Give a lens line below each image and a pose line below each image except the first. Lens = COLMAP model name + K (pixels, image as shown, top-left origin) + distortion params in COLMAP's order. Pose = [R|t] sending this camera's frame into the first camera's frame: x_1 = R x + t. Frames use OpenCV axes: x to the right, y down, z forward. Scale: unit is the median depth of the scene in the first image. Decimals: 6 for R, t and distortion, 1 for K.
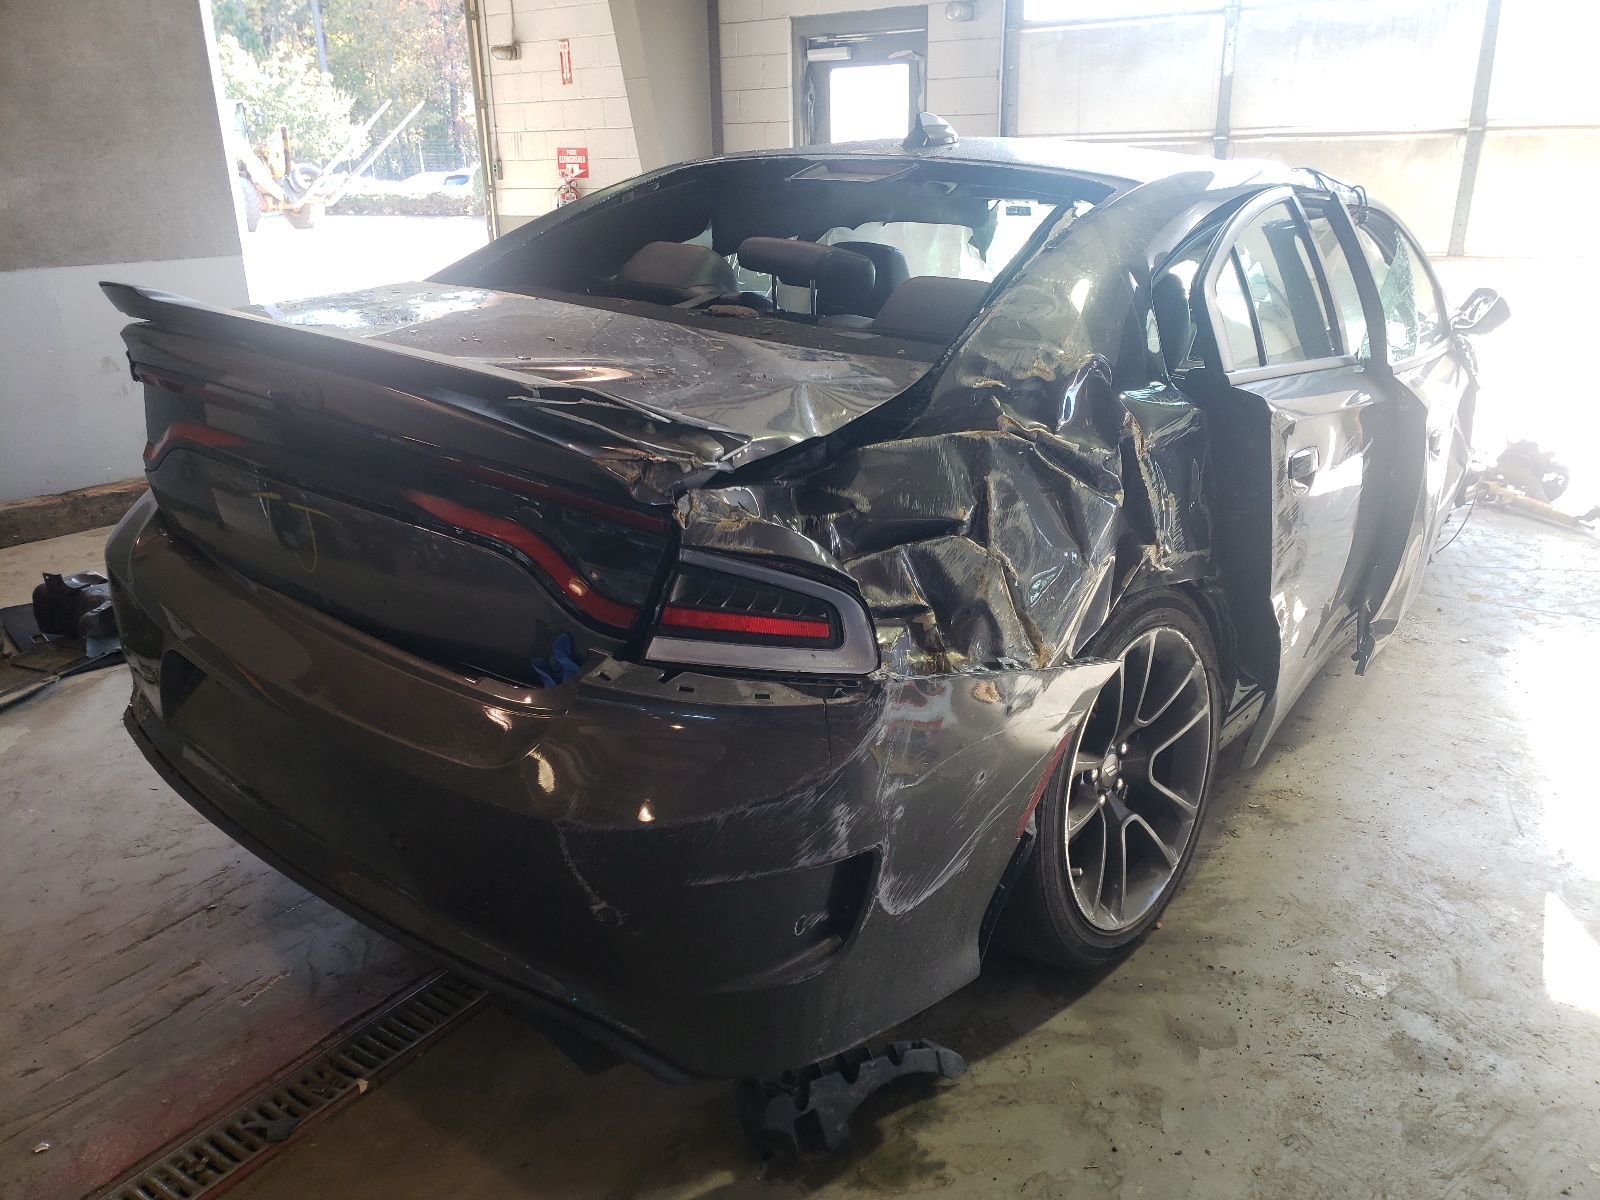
lens RADIAL K [[1257.3, 0, 800.0], [0, 1257.3, 600.0], [0, 0, 1]] dist [-0.003010, -0.003002]
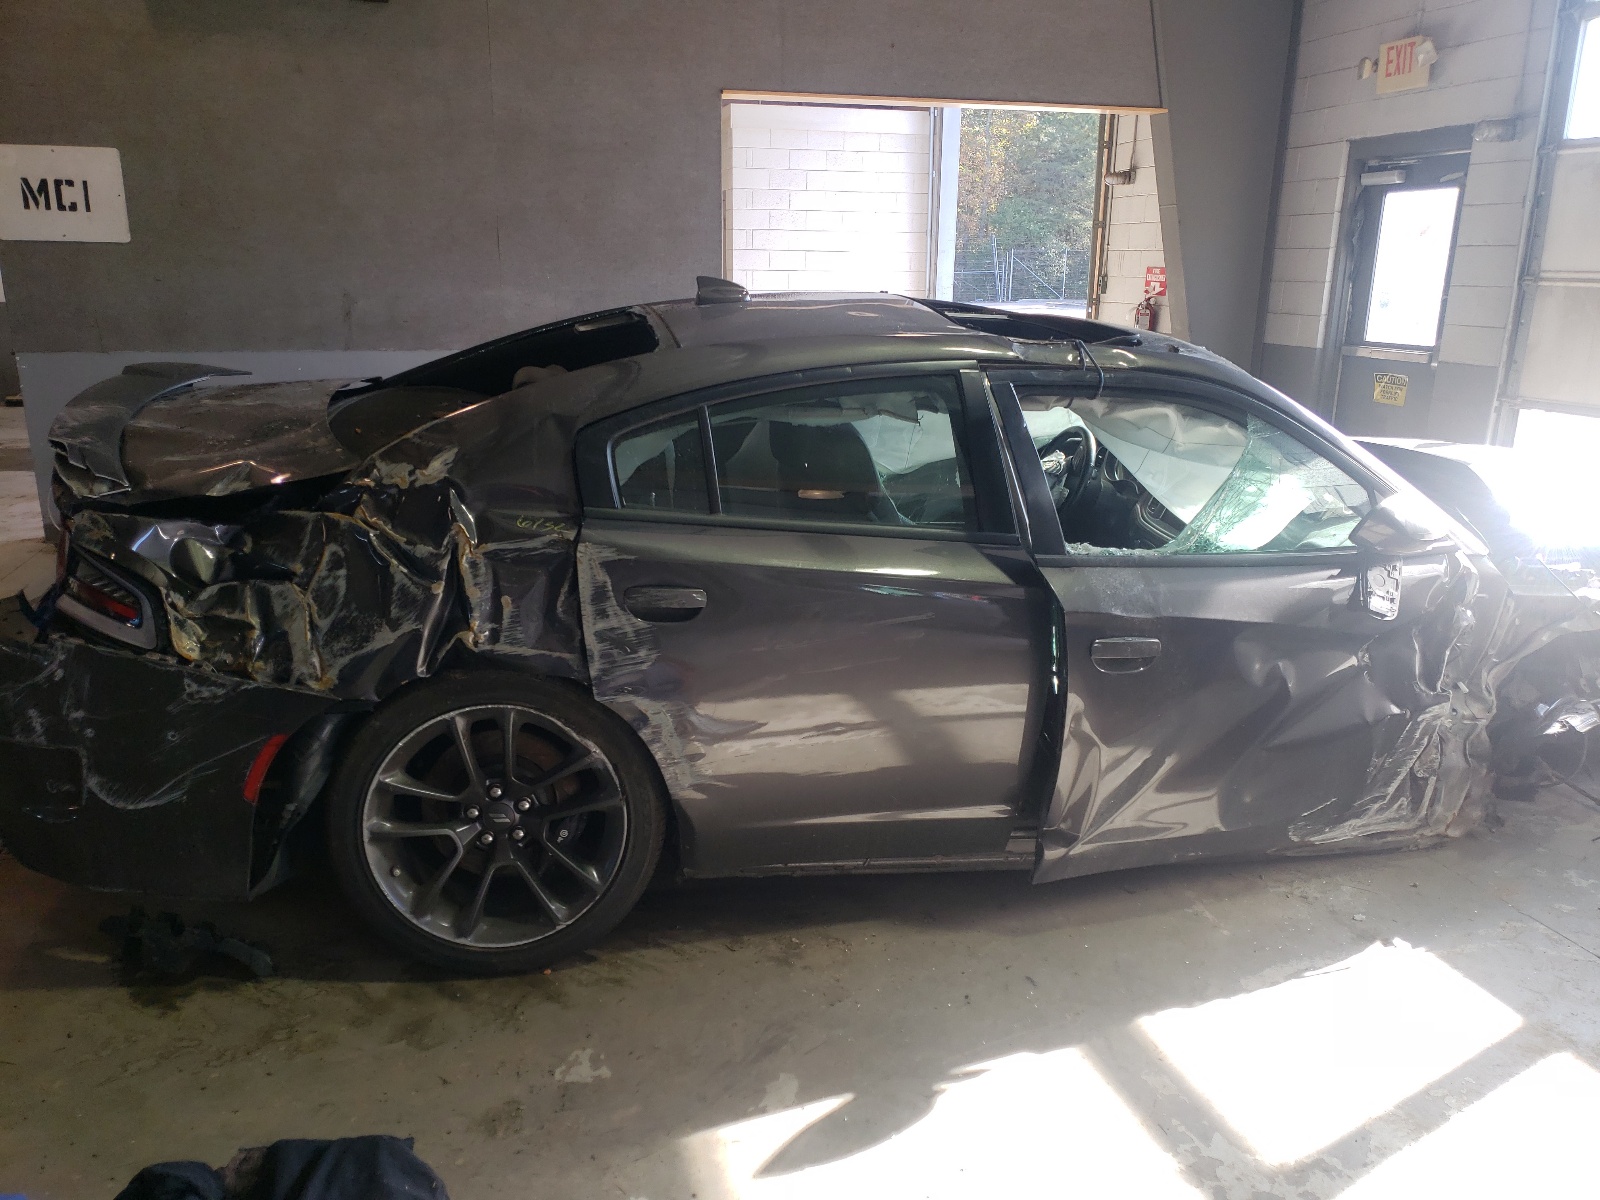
lens RADIAL K [[1257.3, 0, 800.0], [0, 1257.3, 600.0], [0, 0, 1]] dist [-0.003010, -0.003002]
pose [[0.770929, 0.185683, -0.609254, 0.342162], [-0.229188, 0.973359, 0.006645, -0.041435], [0.594257, 0.134510, 0.792948, 0.054831]]
